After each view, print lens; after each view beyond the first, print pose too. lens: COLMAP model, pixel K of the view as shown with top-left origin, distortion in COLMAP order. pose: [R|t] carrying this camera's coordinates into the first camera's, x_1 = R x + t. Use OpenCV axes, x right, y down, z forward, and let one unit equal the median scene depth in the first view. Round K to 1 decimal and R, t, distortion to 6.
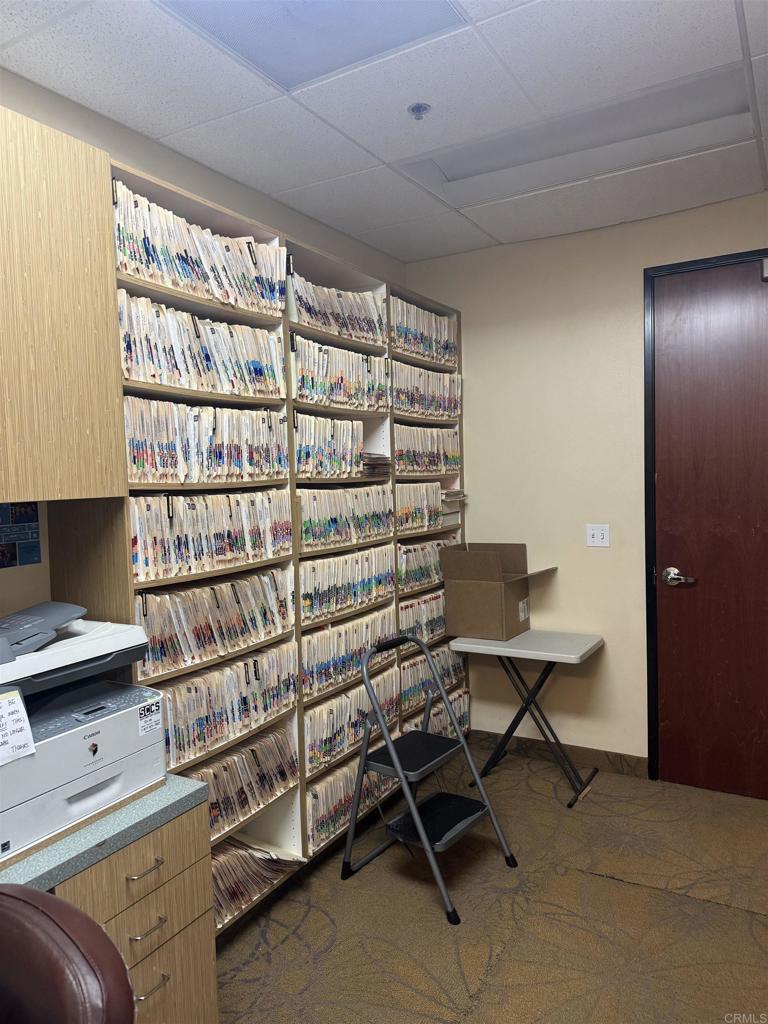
lens RADIAL K [[714.0, 0, 384.1], [0, 714.0, 511.2], [0, 0, 1]] dist [0.053780, -0.054105]
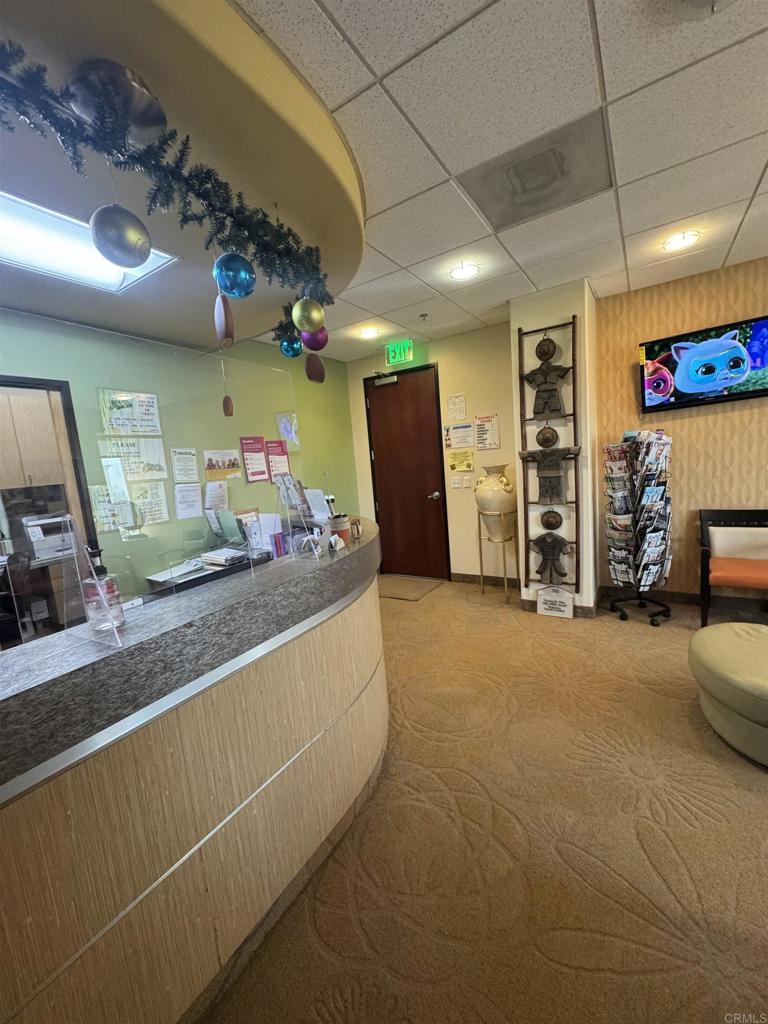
lens RADIAL K [[405.3, 0, 391.0], [0, 405.3, 512.4], [0, 0, 1]] dist [-0.007980, -0.000021]
pose [[0.998257, -0.045592, -0.037466, 1.147344], [0.048531, 0.995475, 0.081691, 0.034584], [0.033572, -0.083367, 0.995953, -0.928201]]
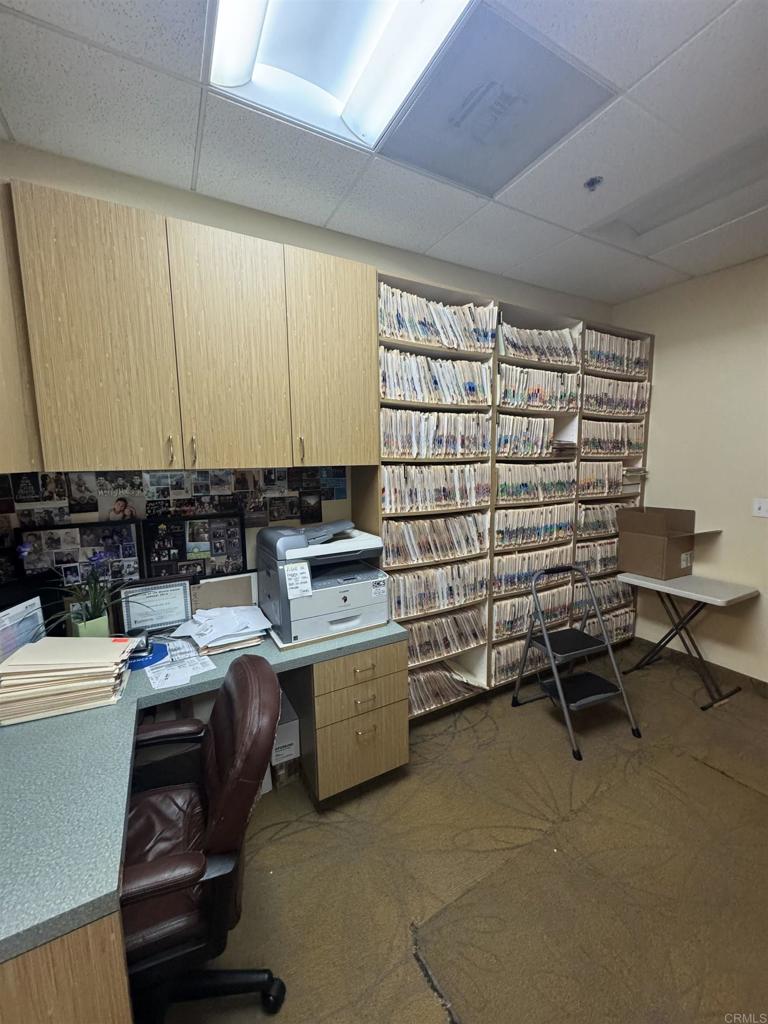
lens RADIAL K [[405.3, 0, 385.9], [0, 405.3, 510.5], [0, 0, 1]] dist [-0.007980, -0.000021]
pose [[0.853817, 0.080321, -0.514340, 0.143285], [-0.038004, 0.995006, 0.092295, -0.001343], [0.519184, -0.059257, 0.852606, 0.112094]]
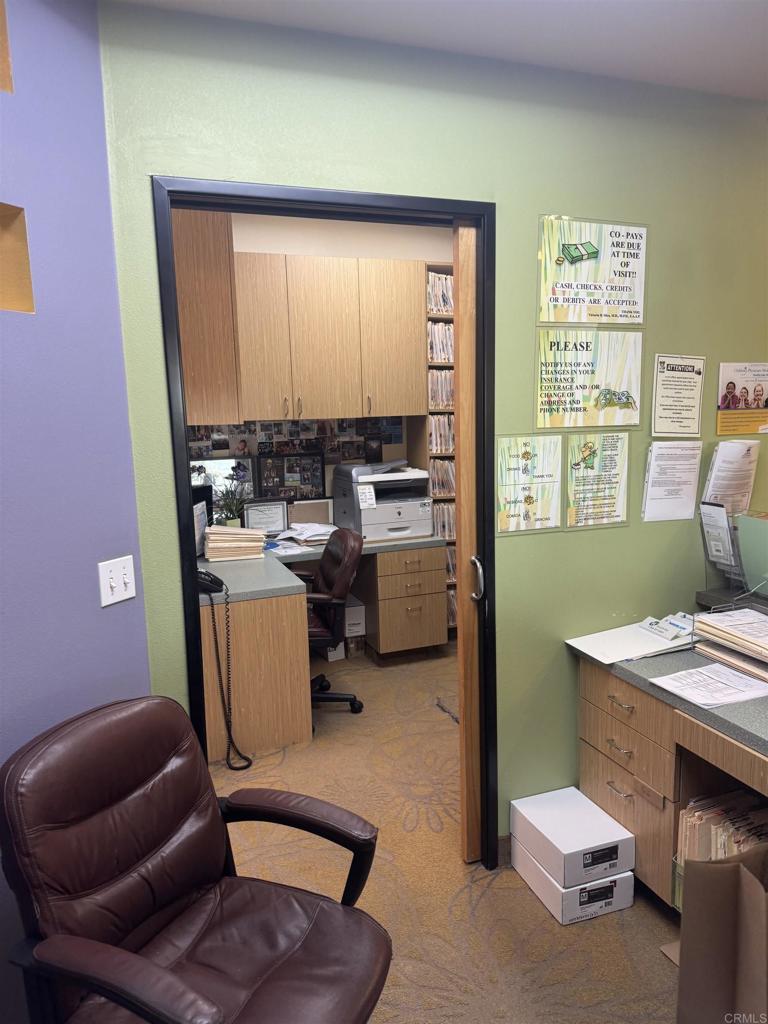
lens RADIAL K [[714.0, 0, 381.8], [0, 714.0, 519.1], [0, 0, 1]] dist [0.053780, -0.054105]
pose [[0.769483, 0.109438, -0.629221, 0.778554], [-0.029890, 0.990301, 0.135687, 0.002556], [0.637967, -0.085602, 0.765291, -0.670990]]
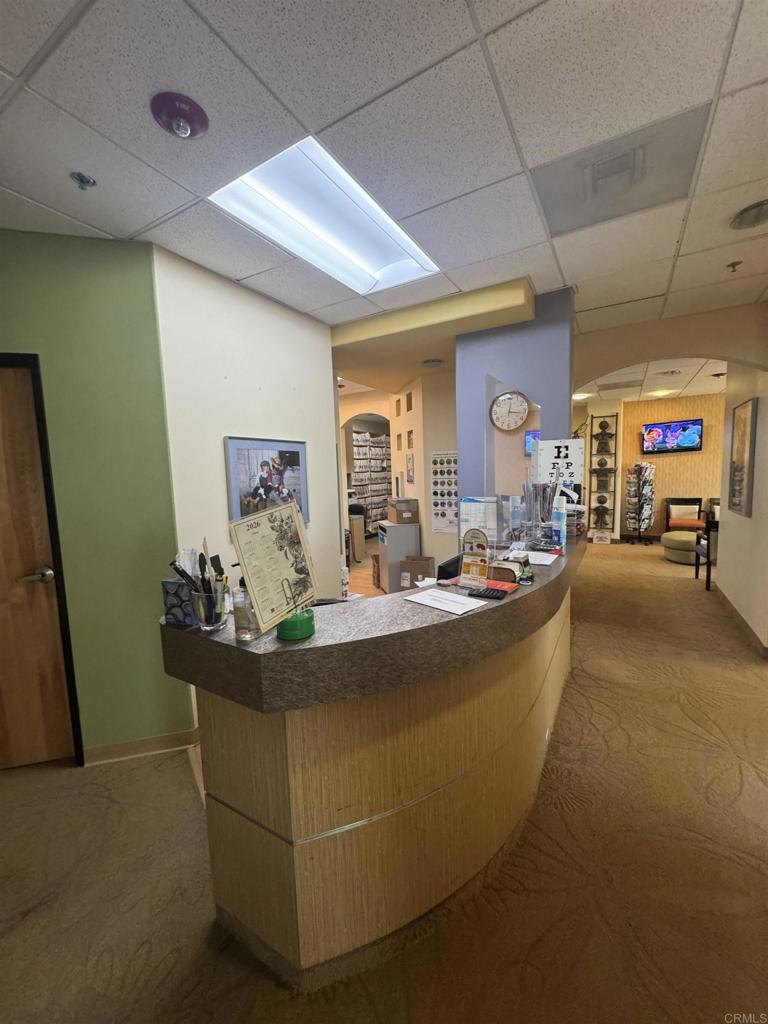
lens RADIAL K [[405.3, 0, 391.9], [0, 405.3, 511.8], [0, 0, 1]] dist [-0.007980, -0.000021]
pose [[0.999879, -0.001186, 0.015480, 0.003752], [0.000393, 0.998691, 0.051153, 0.132418], [-0.015520, -0.051141, 0.998571, -2.576641]]
